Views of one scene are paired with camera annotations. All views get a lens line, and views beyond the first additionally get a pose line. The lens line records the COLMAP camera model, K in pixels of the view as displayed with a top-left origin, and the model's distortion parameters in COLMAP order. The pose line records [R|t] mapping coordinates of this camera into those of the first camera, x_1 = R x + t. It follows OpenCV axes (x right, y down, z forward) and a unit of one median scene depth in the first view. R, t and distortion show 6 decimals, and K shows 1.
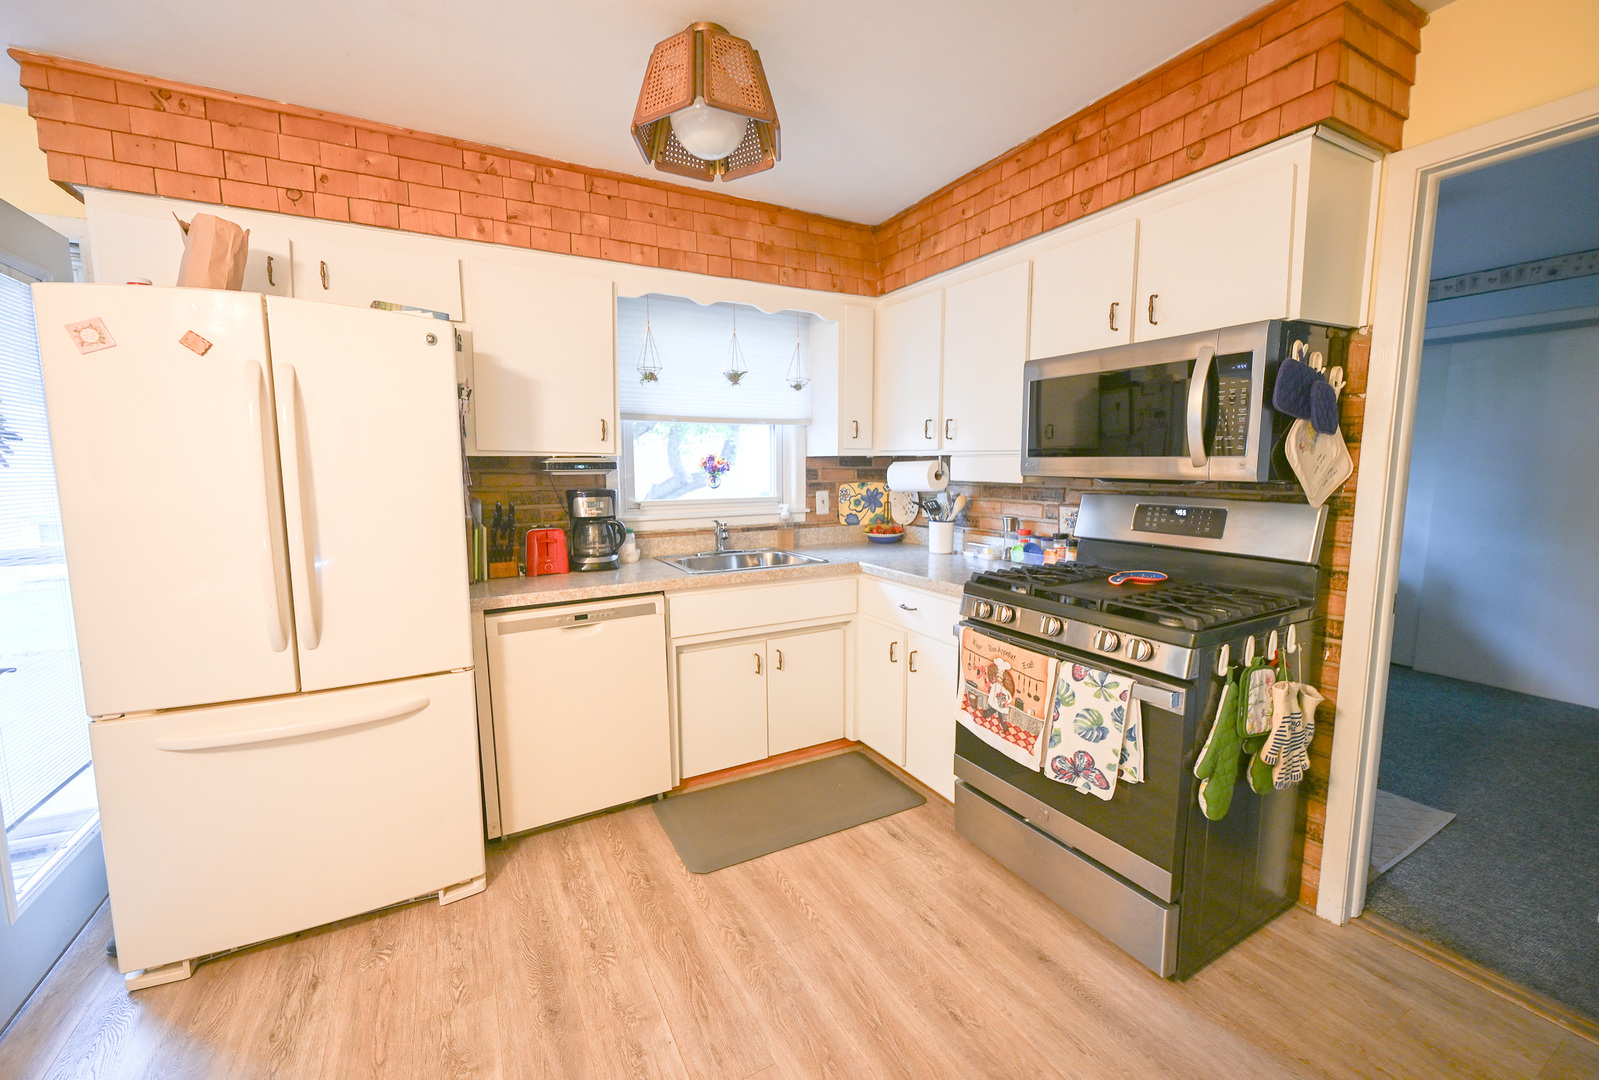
lens RADIAL K [[640.1, 0, 796.9], [0, 640.1, 533.2], [0, 0, 1]] dist [-0.001154, -0.000042]
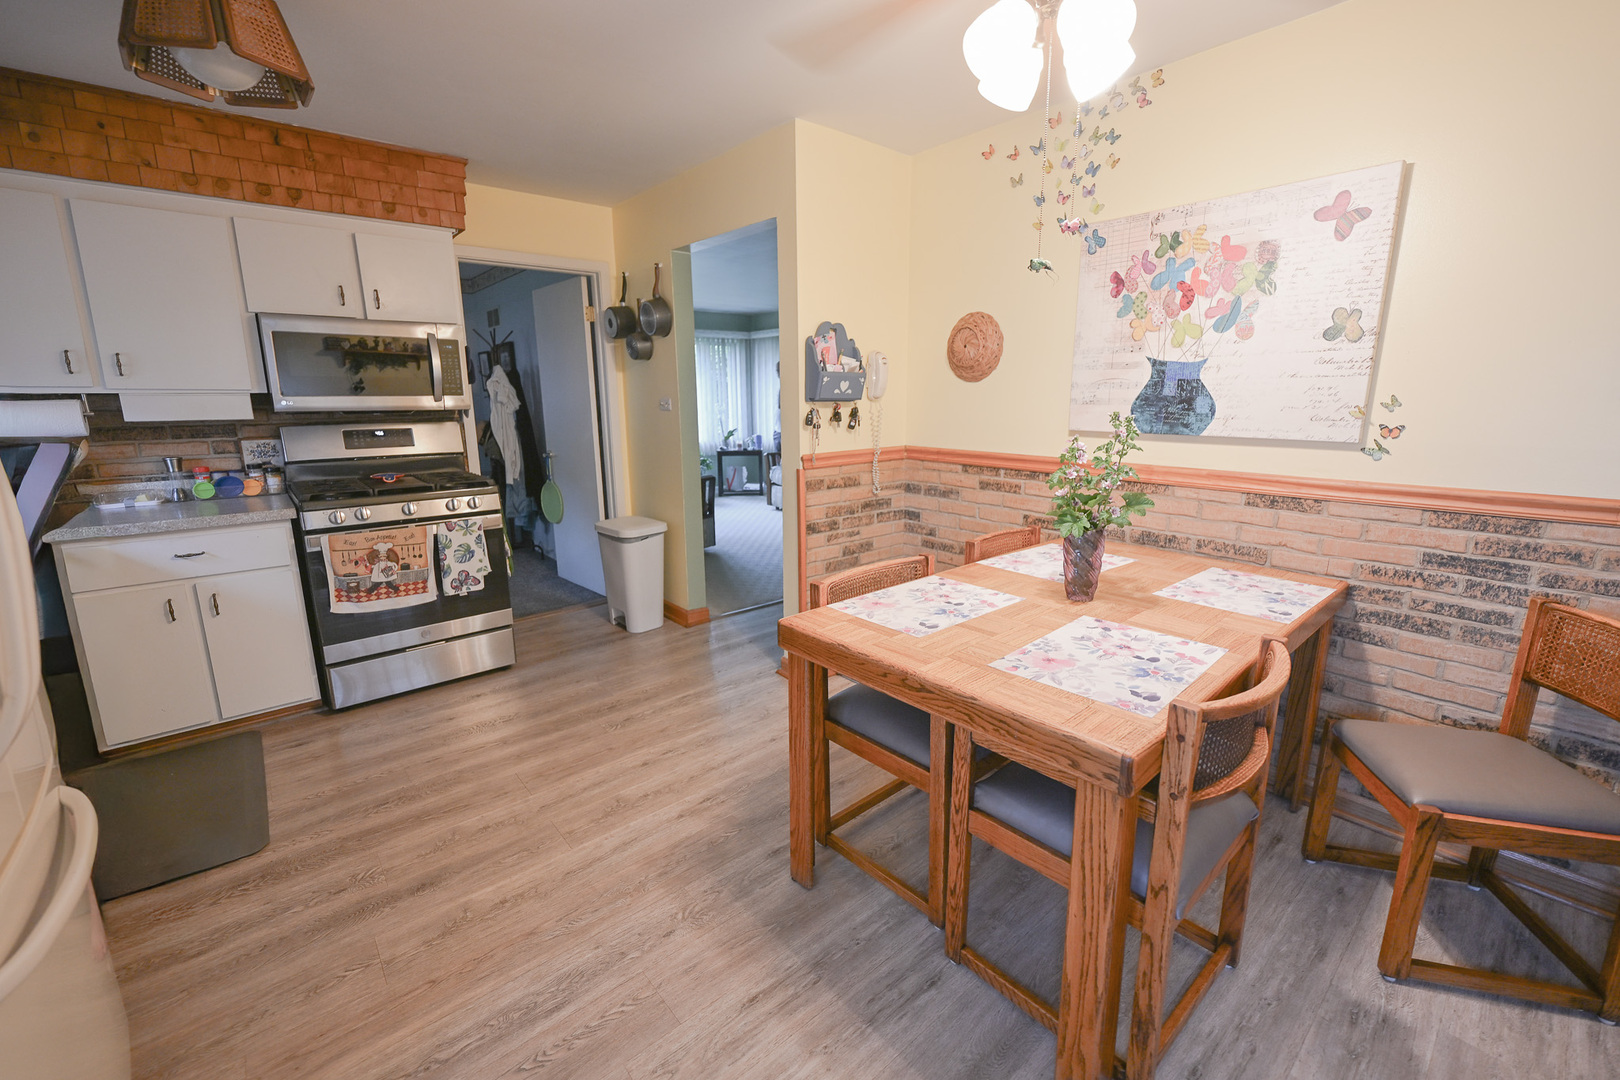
lens RADIAL K [[682.2, 0, 811.1], [0, 682.2, 538.2], [0, 0, 1]] dist [-0.000106, 0.000007]
pose [[-0.215205, -0.194746, 0.956954, -1.300467], [0.115787, 0.967914, 0.223016, -0.036373], [-0.969680, 0.158797, -0.185751, 0.368684]]
